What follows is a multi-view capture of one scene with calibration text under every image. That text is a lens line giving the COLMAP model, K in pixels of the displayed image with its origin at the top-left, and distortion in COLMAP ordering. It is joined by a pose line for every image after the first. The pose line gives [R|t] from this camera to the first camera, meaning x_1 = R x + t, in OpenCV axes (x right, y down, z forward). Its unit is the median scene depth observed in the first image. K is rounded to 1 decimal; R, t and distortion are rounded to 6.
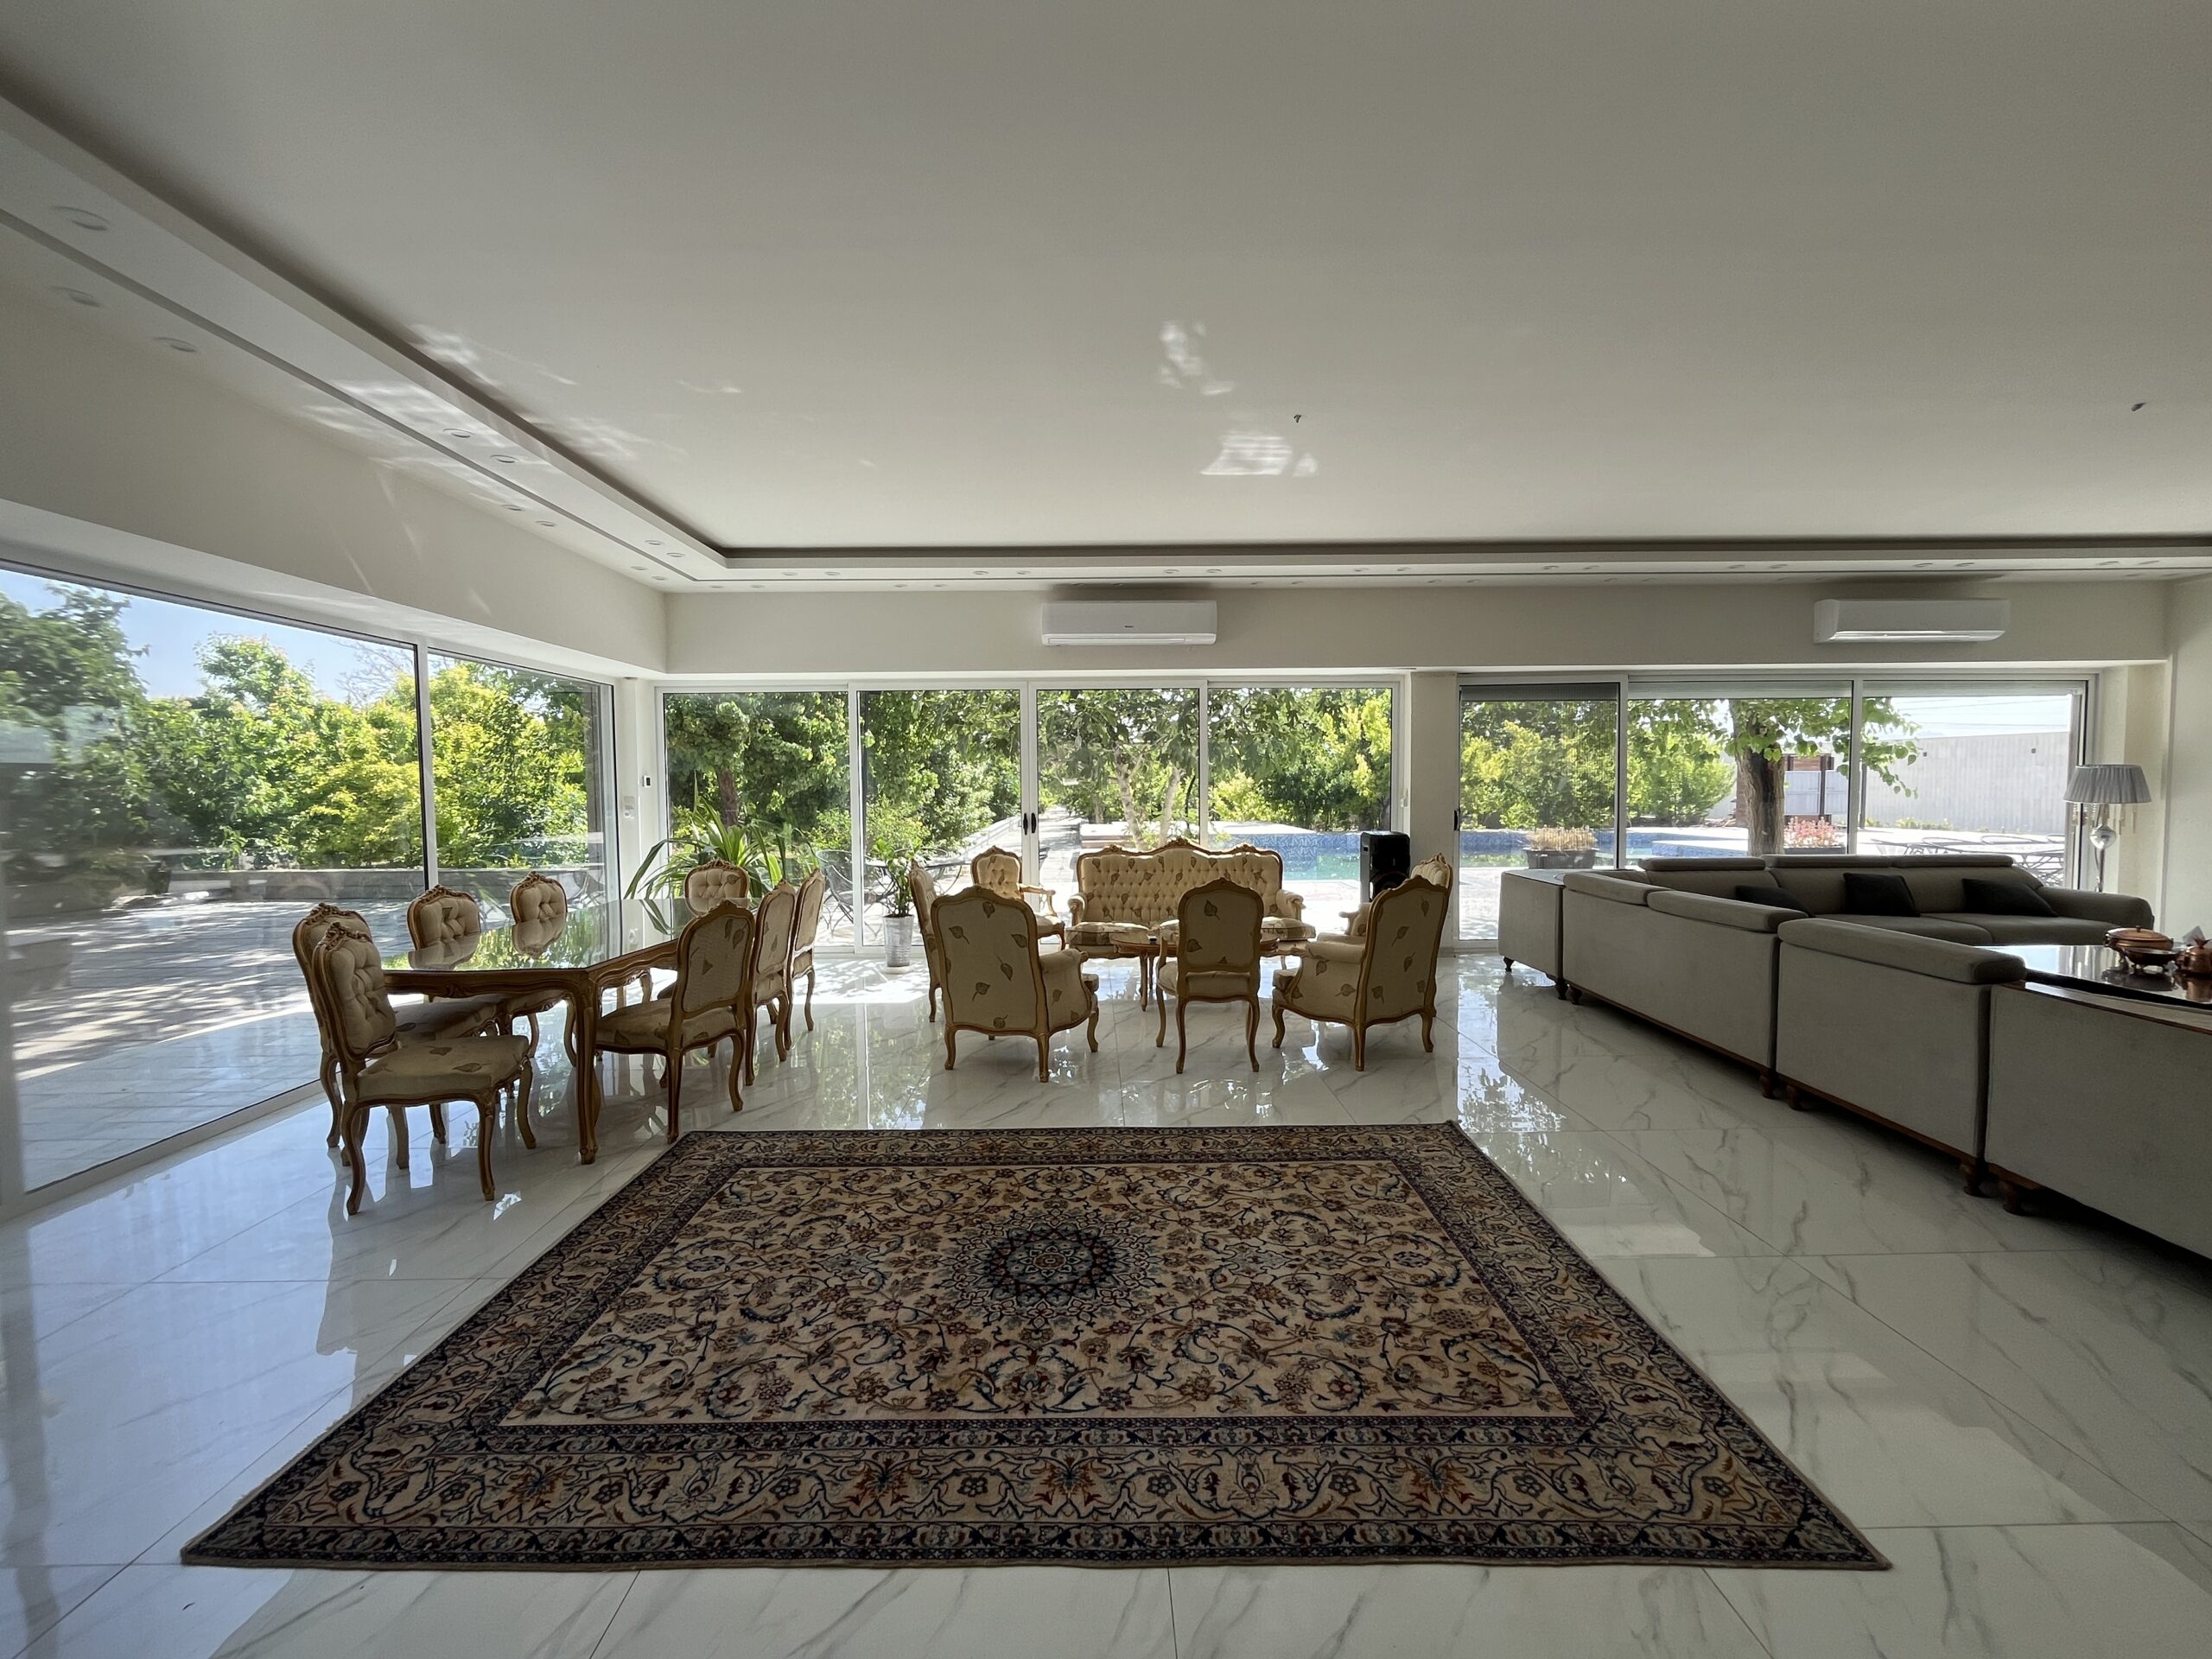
lens RADIAL K [[900.2, 0, 1111.8], [0, 900.2, 824.3], [0, 0, 1]] dist [-0.002181, -0.000241]
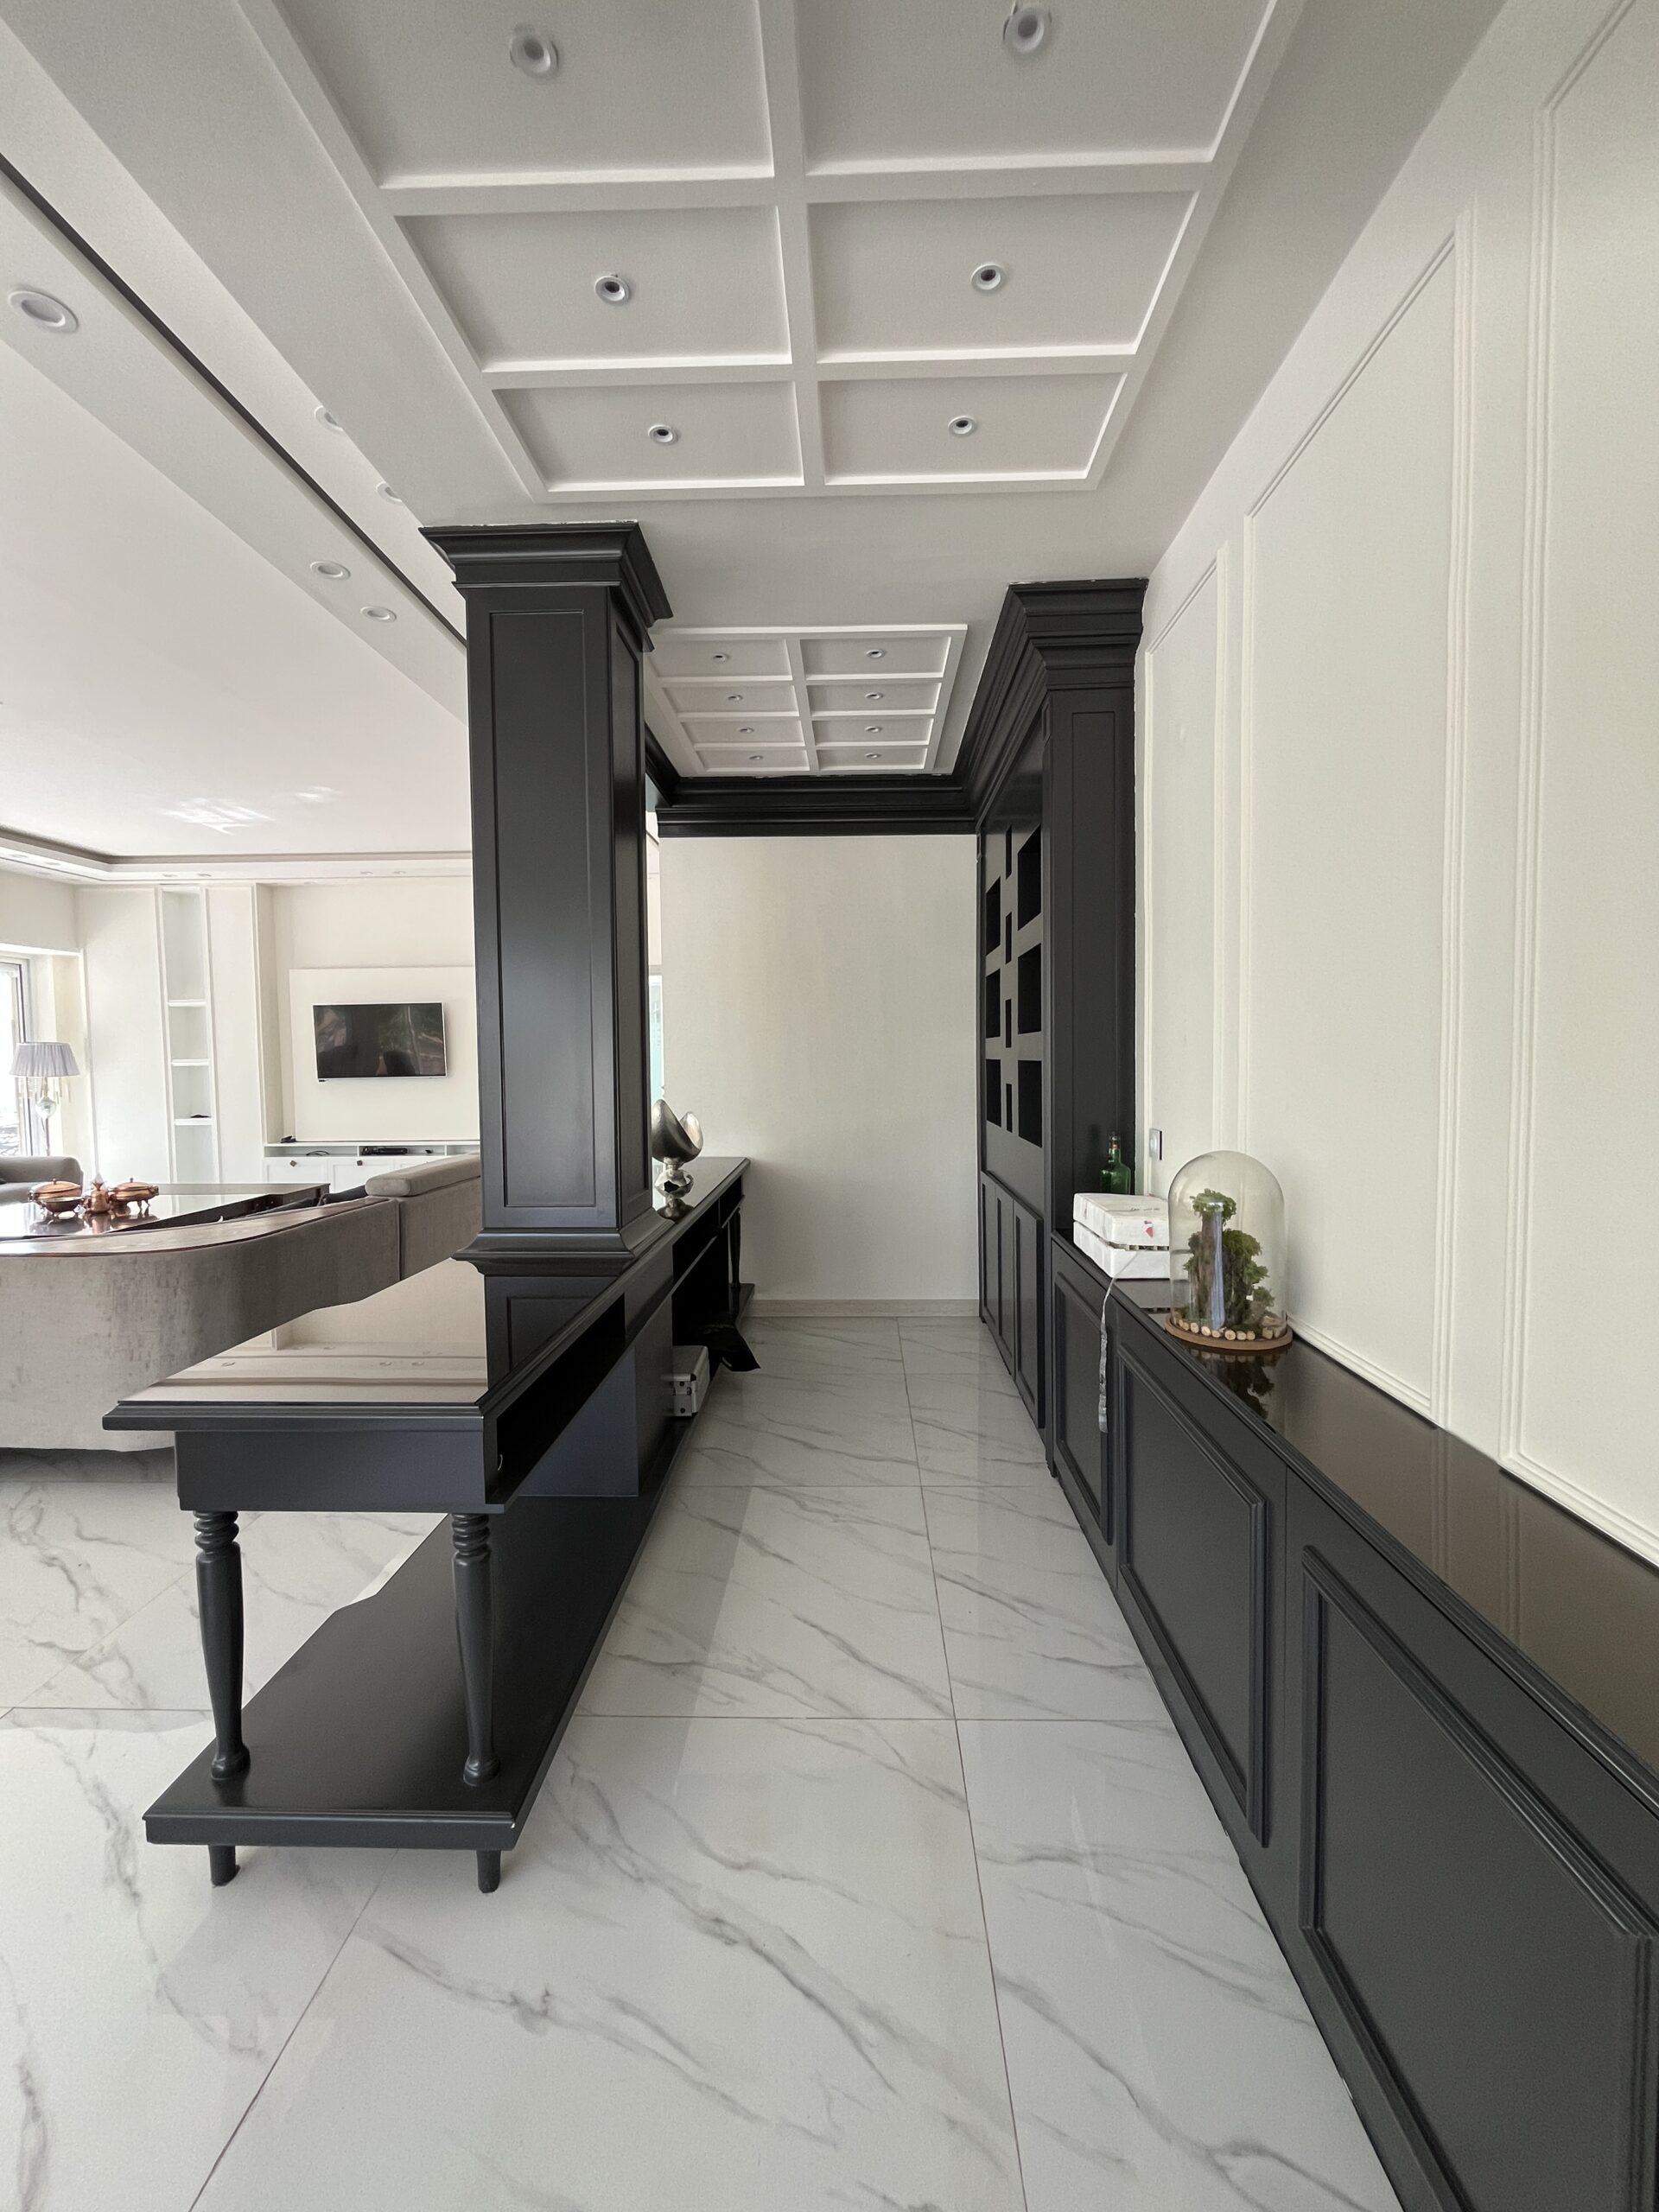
lens RADIAL K [[900.2, 0, 832.9], [0, 900.2, 1102.1], [0, 0, 1]] dist [-0.002181, -0.000241]
pose [[0.041716, -0.045542, 0.998091, 0.103067], [0.056178, 0.997487, 0.043167, 0.035194], [-0.997549, 0.054270, 0.044169, -0.037428]]
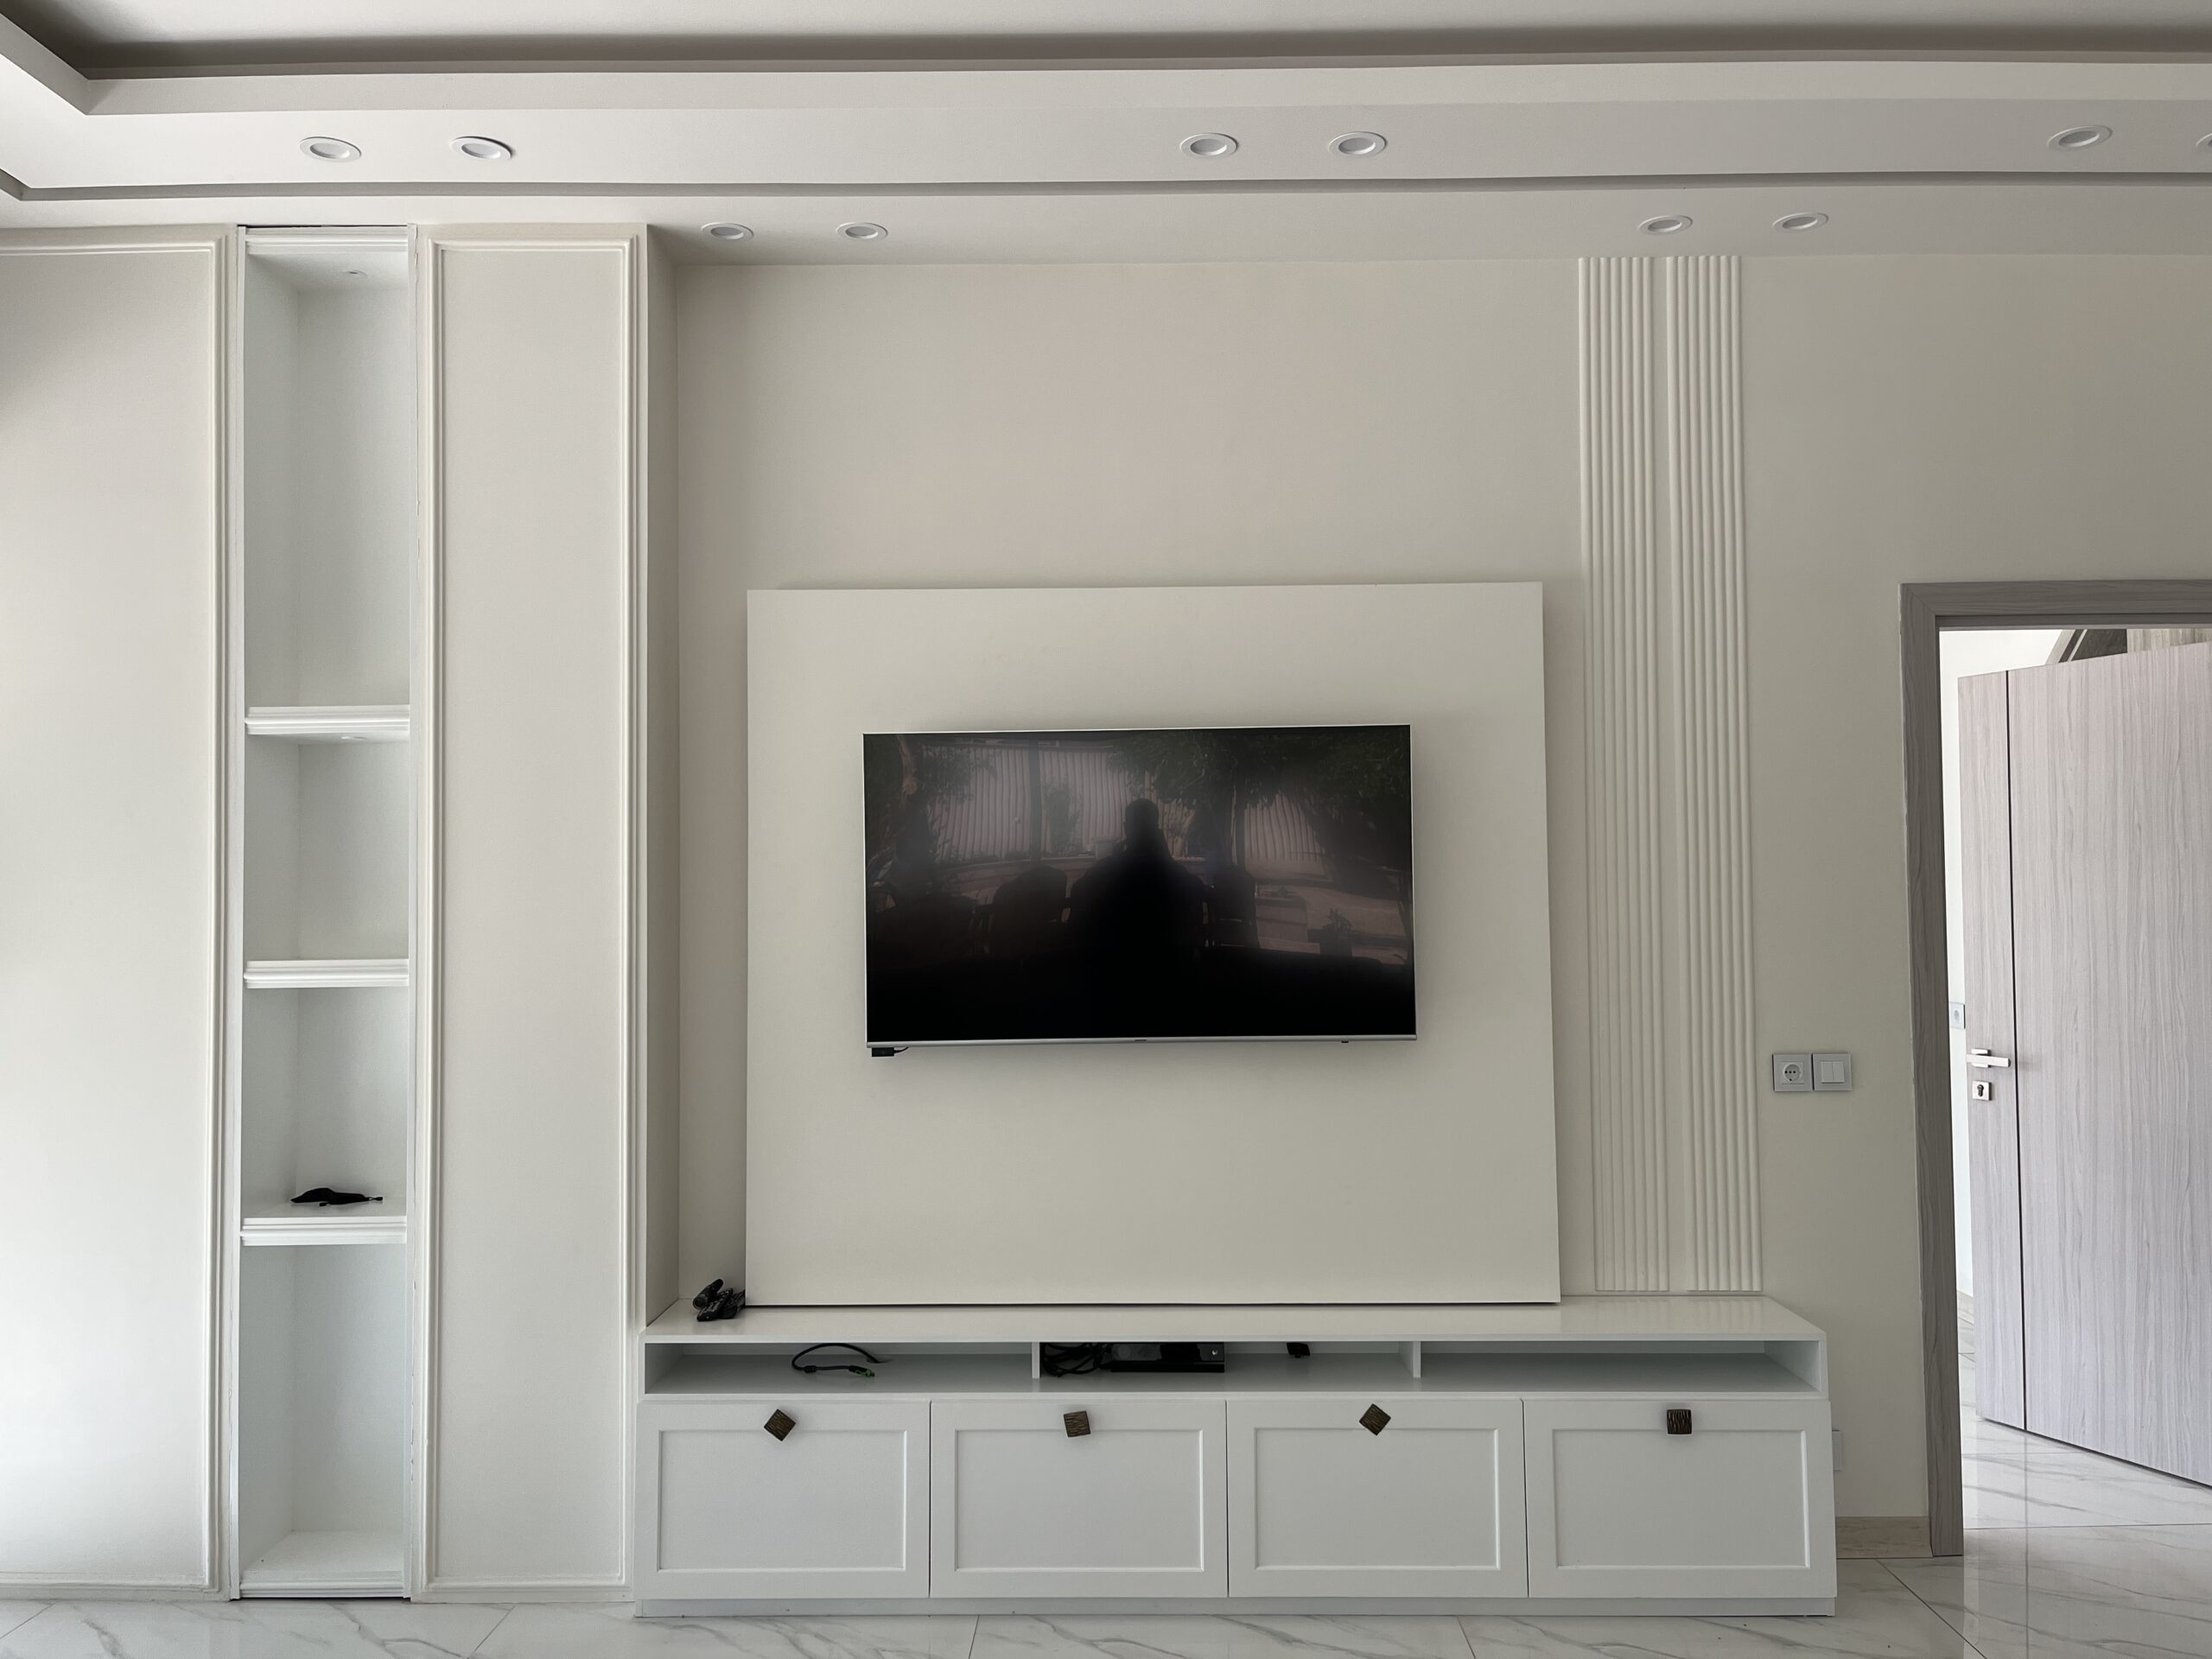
lens RADIAL K [[1463.7, 0, 1106.4], [0, 1463.7, 896.1], [0, 0, 1]] dist [-0.003992, -0.001246]
pose [[0.025860, 0.037407, 0.998965, 1.717328], [0.050555, 0.997972, -0.038679, -0.062102], [-0.998386, 0.051503, 0.023916, 1.428093]]
